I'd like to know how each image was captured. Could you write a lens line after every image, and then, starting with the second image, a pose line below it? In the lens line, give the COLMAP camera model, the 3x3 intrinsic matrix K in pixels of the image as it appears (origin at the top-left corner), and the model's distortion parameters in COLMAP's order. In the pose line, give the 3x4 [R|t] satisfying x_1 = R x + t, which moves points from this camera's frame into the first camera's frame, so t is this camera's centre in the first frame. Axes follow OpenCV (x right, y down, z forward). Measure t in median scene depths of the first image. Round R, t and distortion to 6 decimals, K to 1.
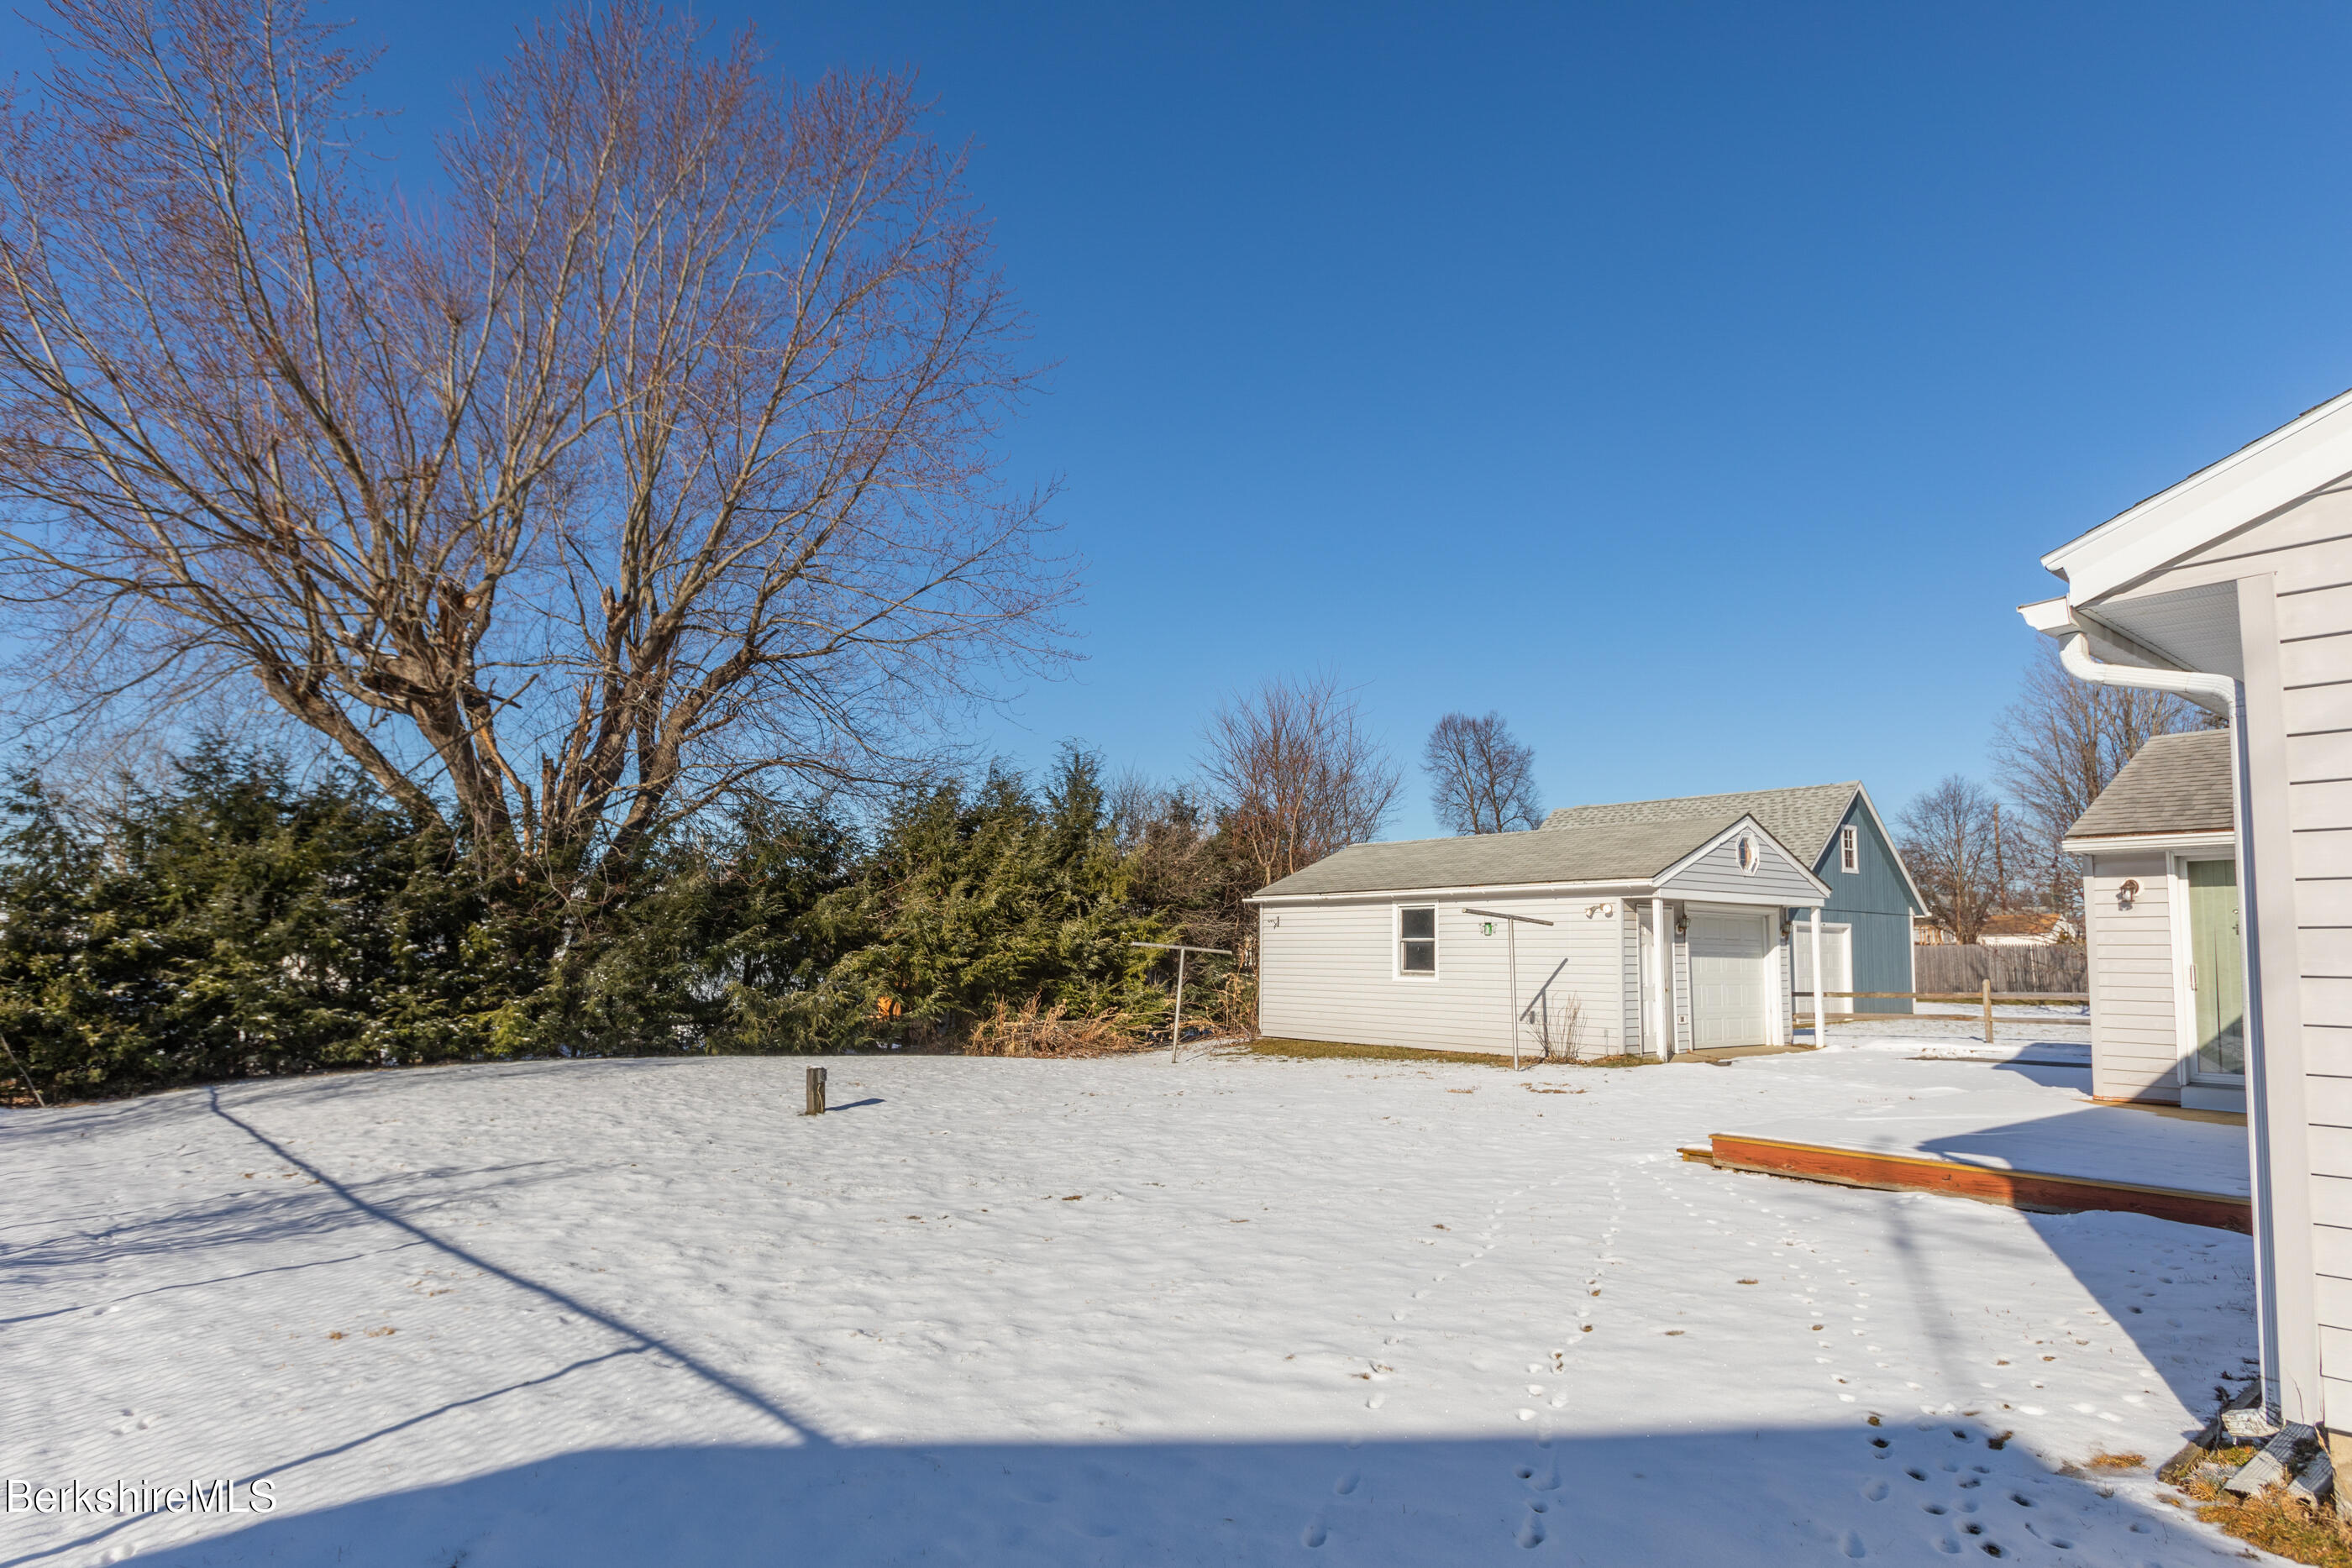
lens RADIAL K [[1189.4, 0, 1180.6], [0, 1189.4, 784.9], [0, 0, 1]] dist [-0.015847, 0.010855]
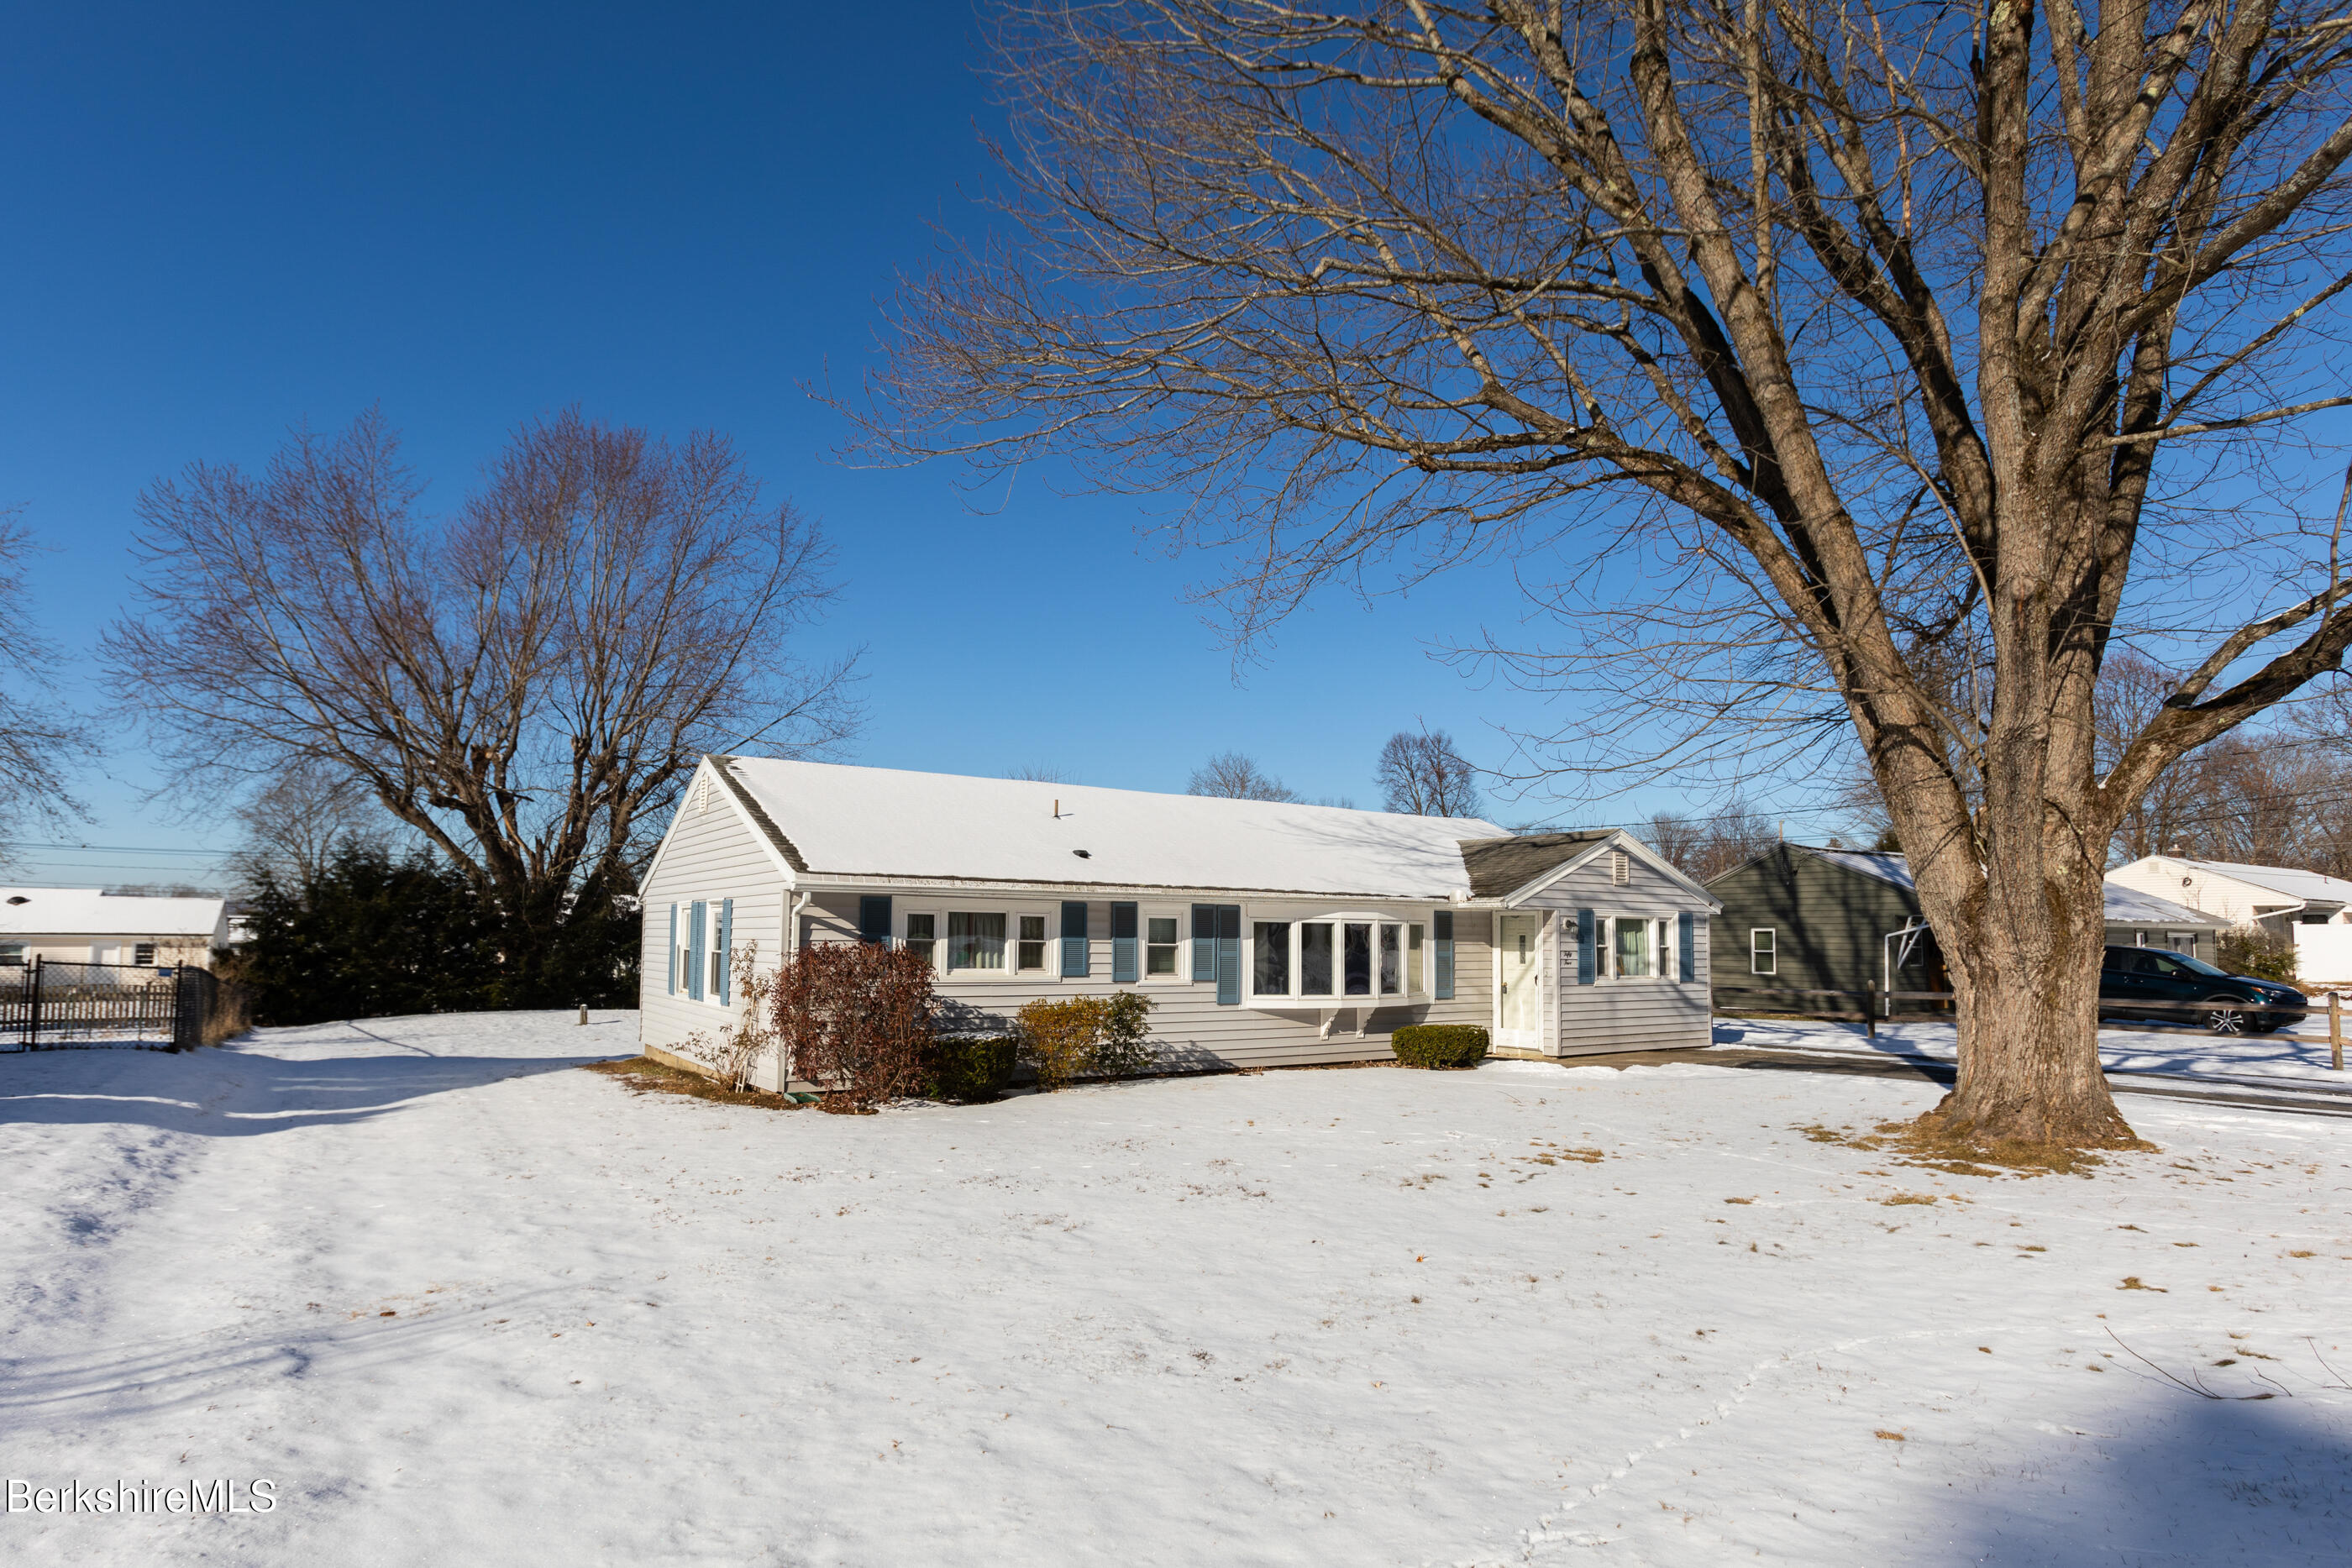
lens RADIAL K [[1169.1, 0, 1156.1], [0, 1169.1, 785.9], [0, 0, 1]] dist [0.016155, -0.000308]
pose [[0.994671, -0.011508, -0.102452, 0.618986], [0.012388, 0.999892, 0.007949, -0.118021], [0.102349, -0.009176, 0.994706, -0.698722]]
